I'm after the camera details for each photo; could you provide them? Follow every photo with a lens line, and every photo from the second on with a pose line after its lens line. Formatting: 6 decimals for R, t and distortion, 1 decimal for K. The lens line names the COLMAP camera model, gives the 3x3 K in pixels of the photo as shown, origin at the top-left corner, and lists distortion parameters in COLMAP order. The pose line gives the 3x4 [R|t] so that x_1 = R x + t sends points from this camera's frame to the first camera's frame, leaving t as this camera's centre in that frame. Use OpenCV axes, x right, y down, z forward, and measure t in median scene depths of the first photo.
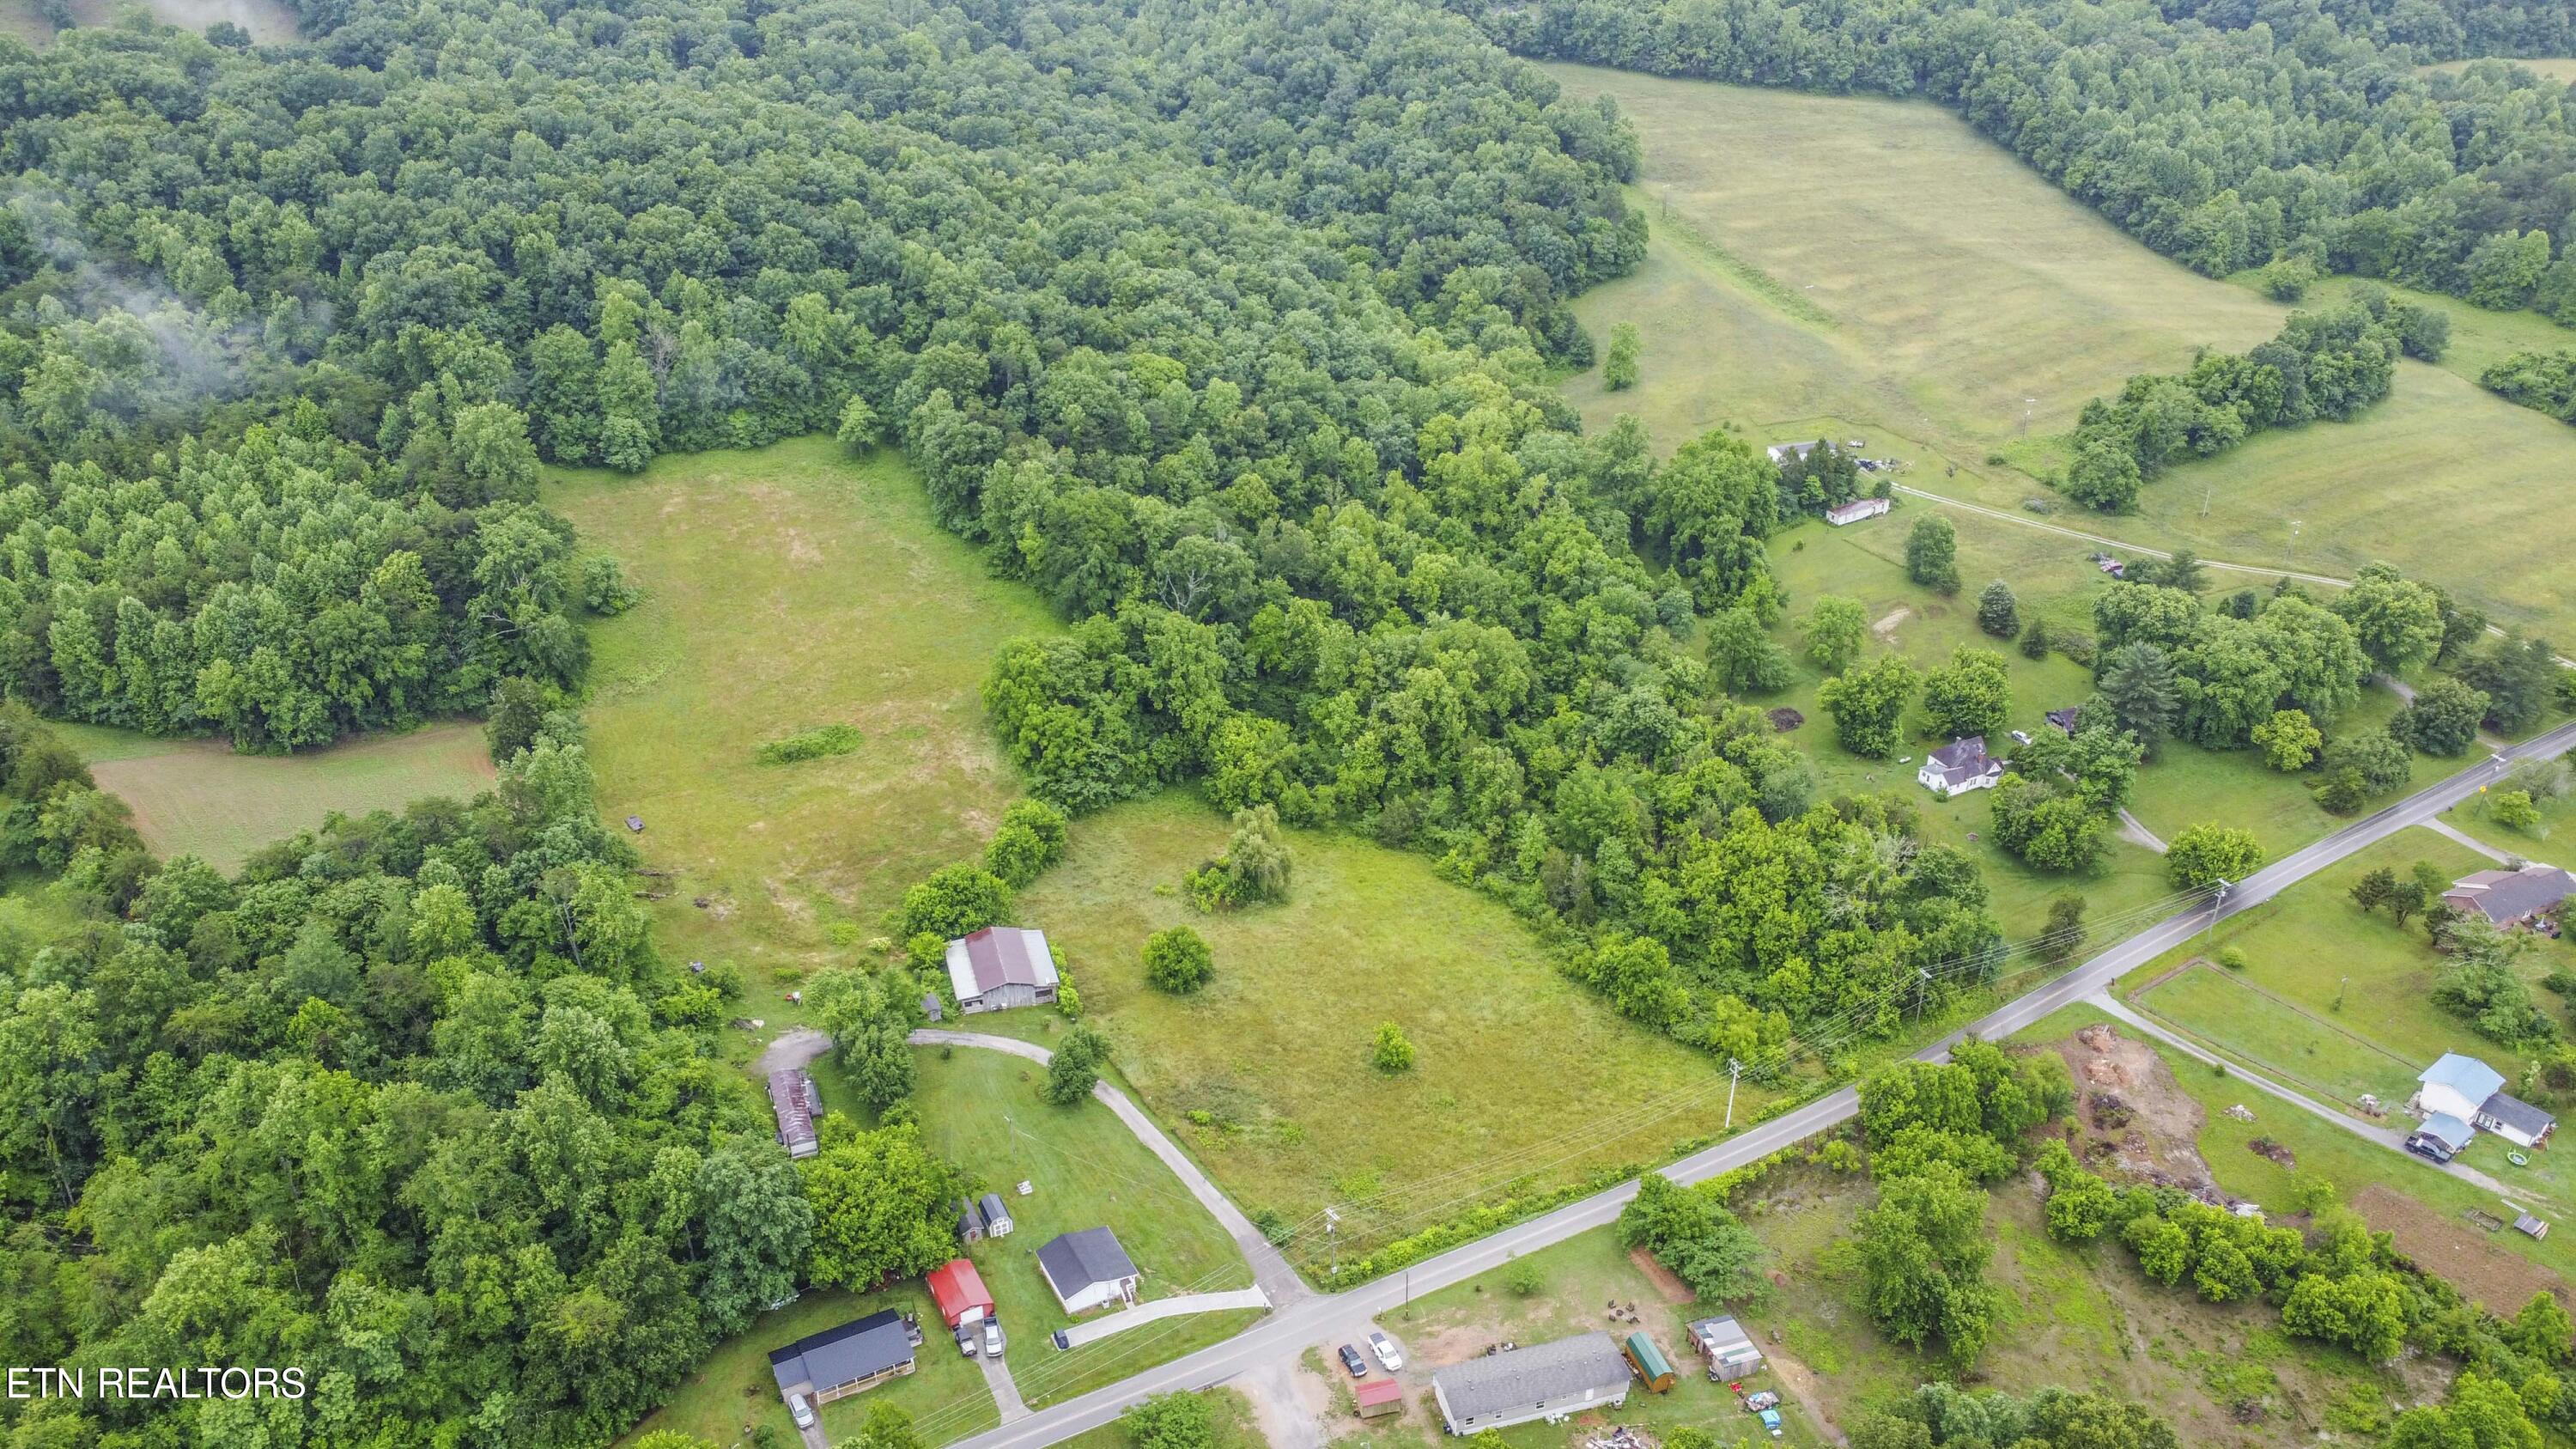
lens RADIAL K [[1909.5, 0, 1278.6], [0, 1909.5, 731.5], [0, 0, 1]] dist [-0.151590, 0.287333]
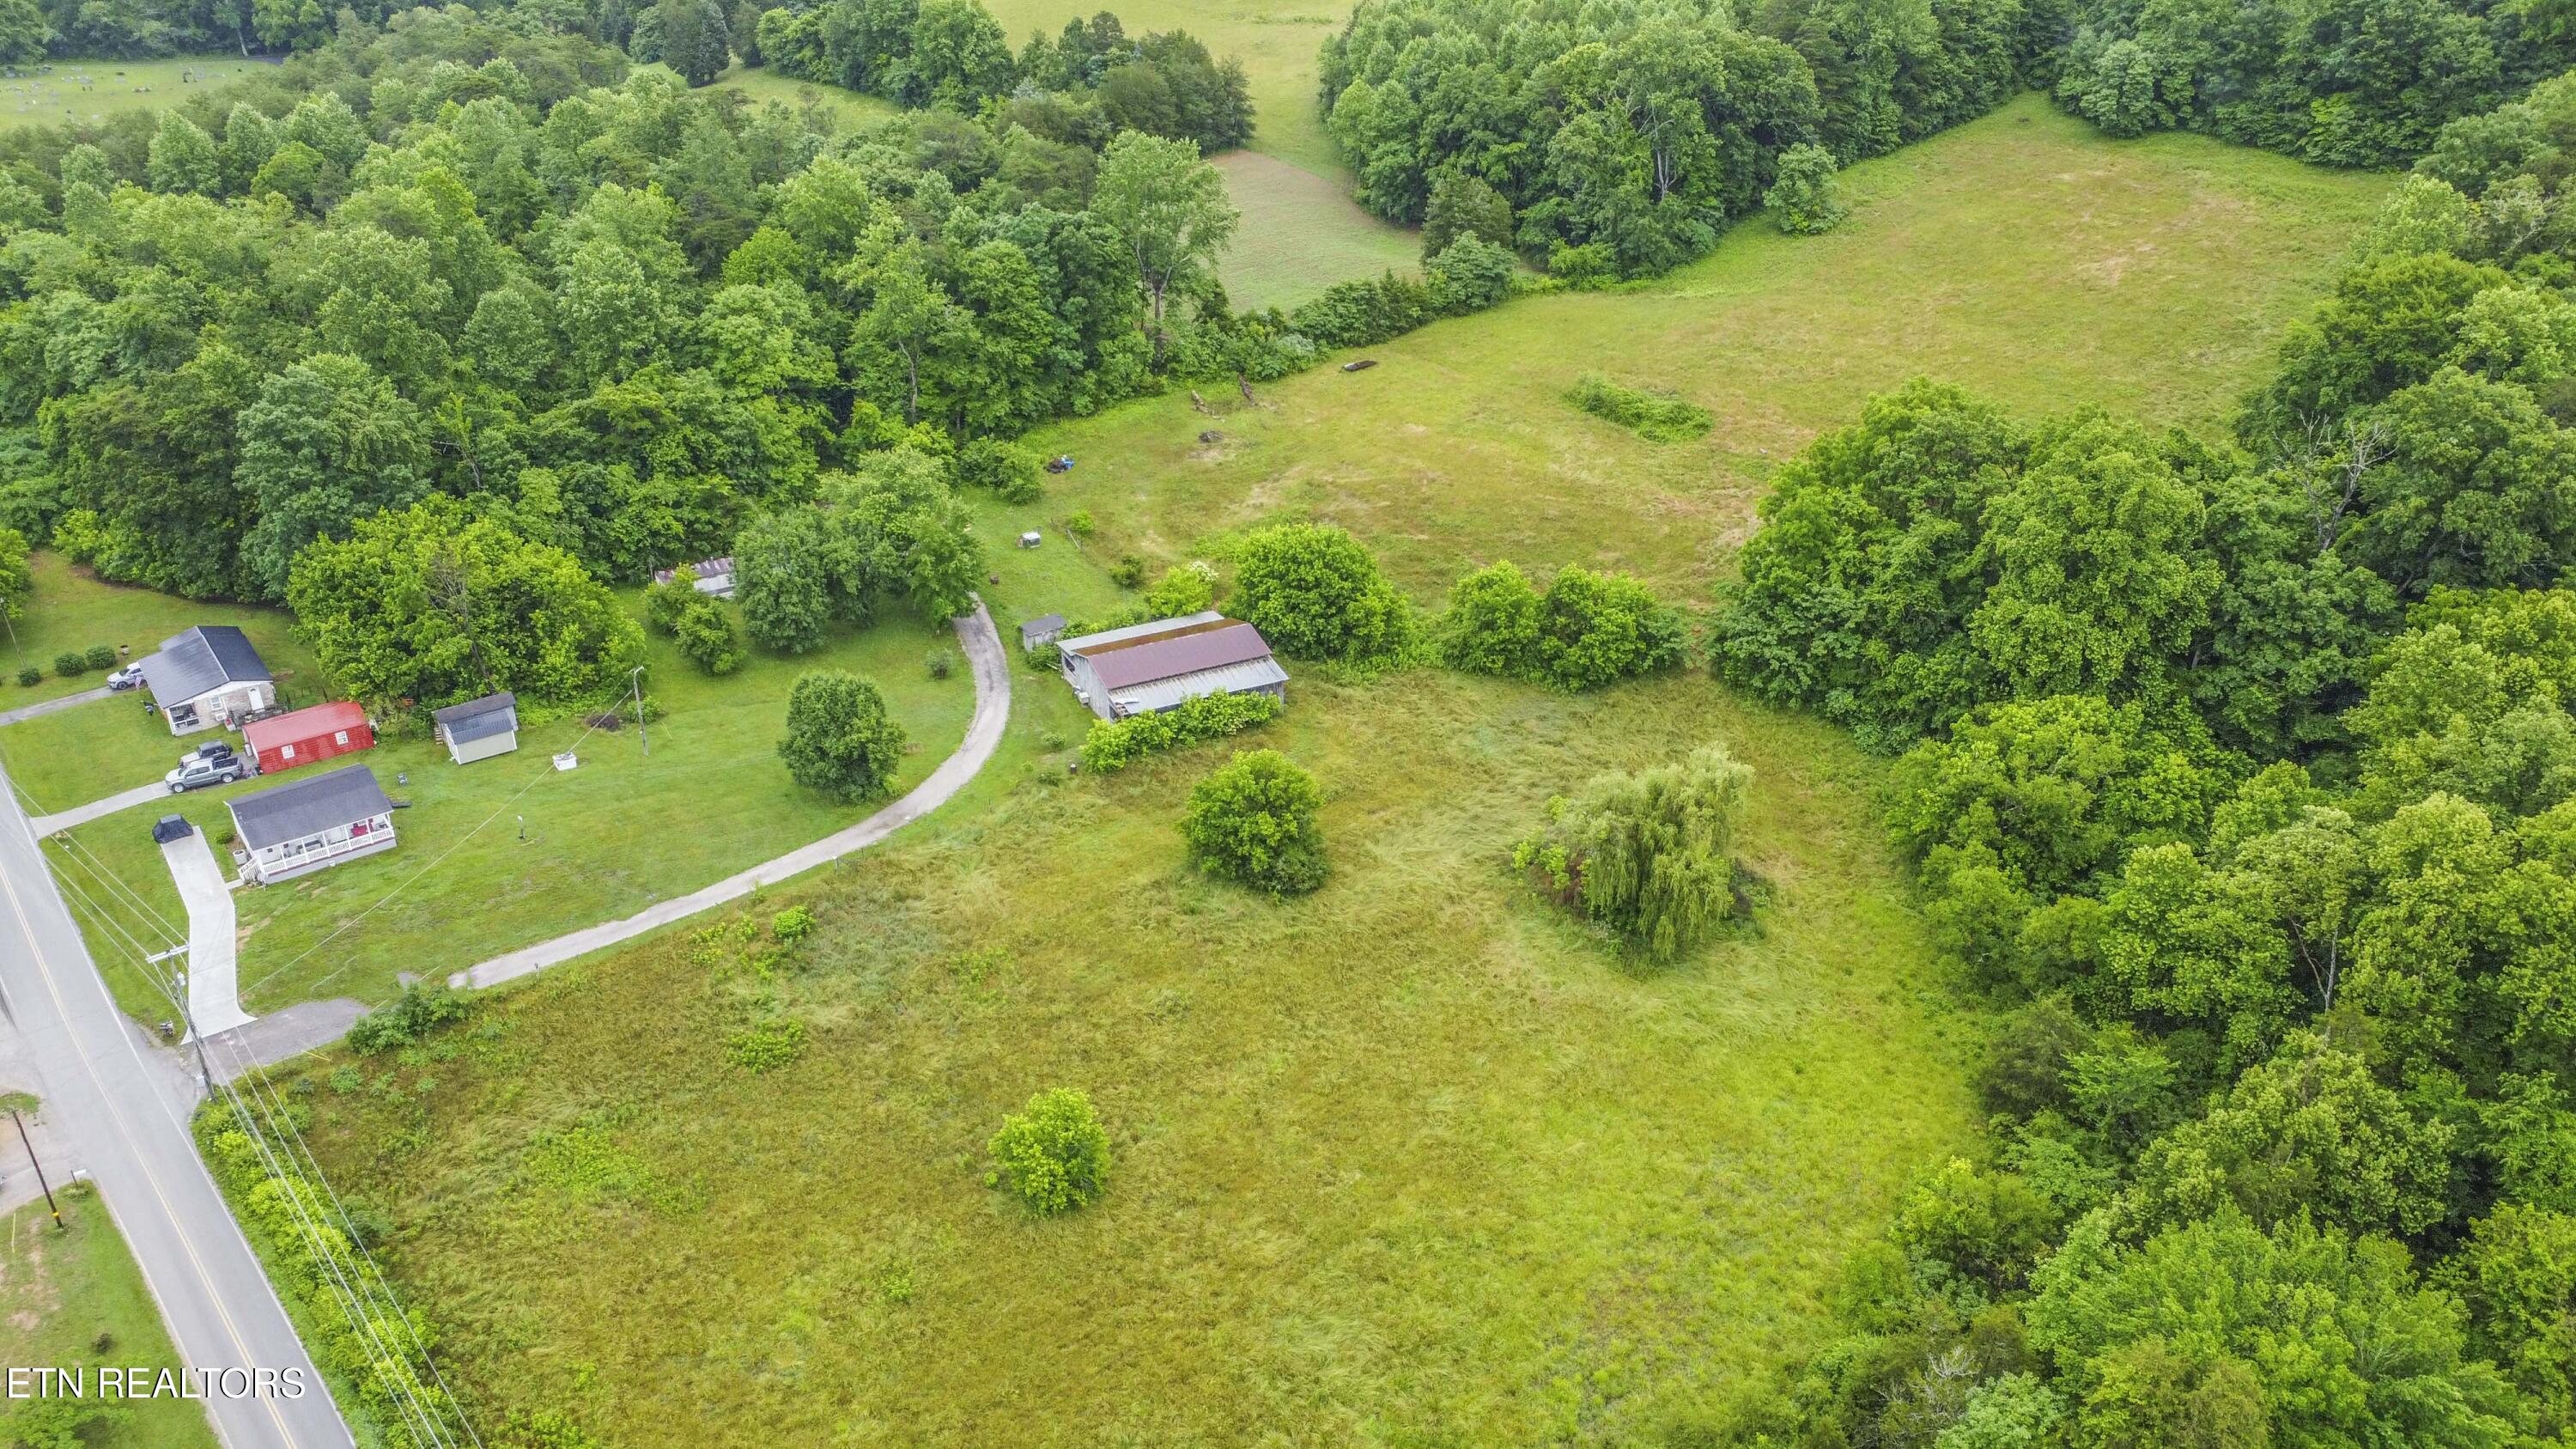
lens RADIAL K [[1928.4, 0, 1288.0], [0, 1928.4, 724.5], [0, 0, 1]] dist [-0.176441, 0.305729]
pose [[0.180652, 0.443176, -0.878043, 0.293209], [-0.465248, 0.825042, 0.320703, -0.049765], [0.866550, 0.350573, 0.355232, 0.650542]]
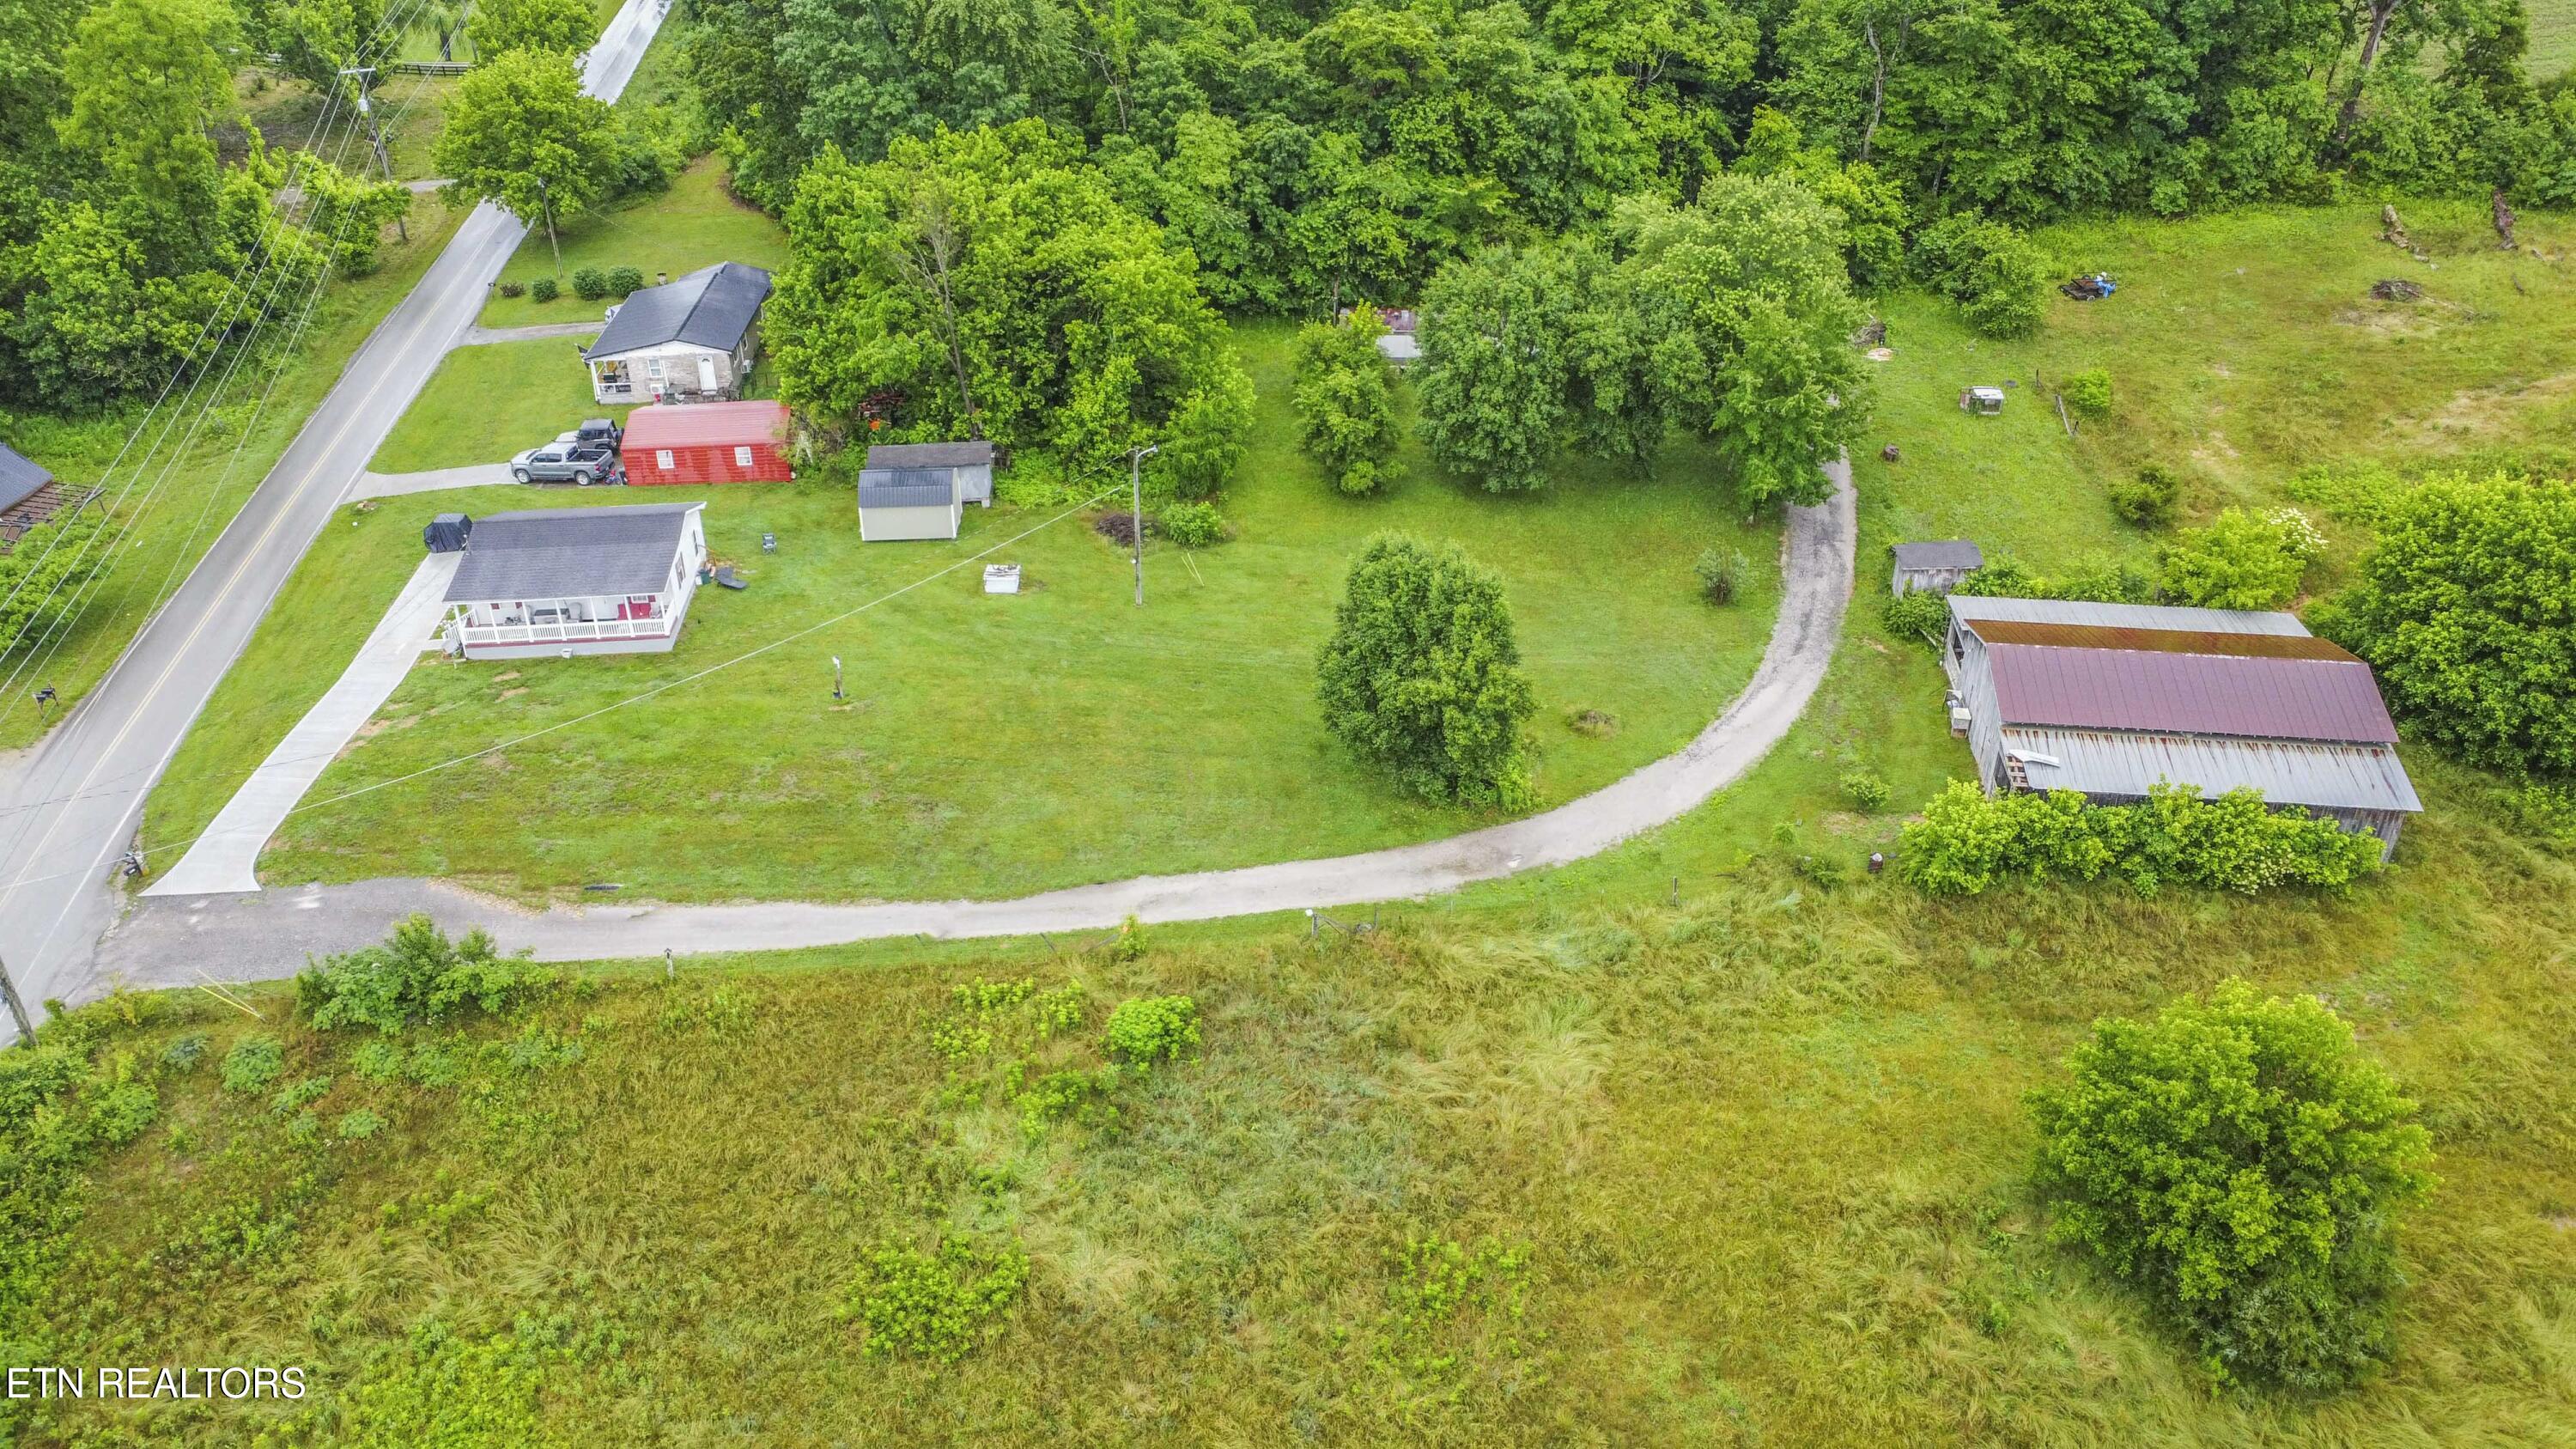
lens RADIAL K [[1912.6, 0, 1273.0], [0, 1912.6, 724.6], [0, 0, 1]] dist [-0.132083, 0.186050]
pose [[-0.402270, 0.481573, -0.778631, 0.091866], [-0.426380, 0.654068, 0.624816, 0.008283], [0.810172, 0.583337, -0.057779, 0.714668]]
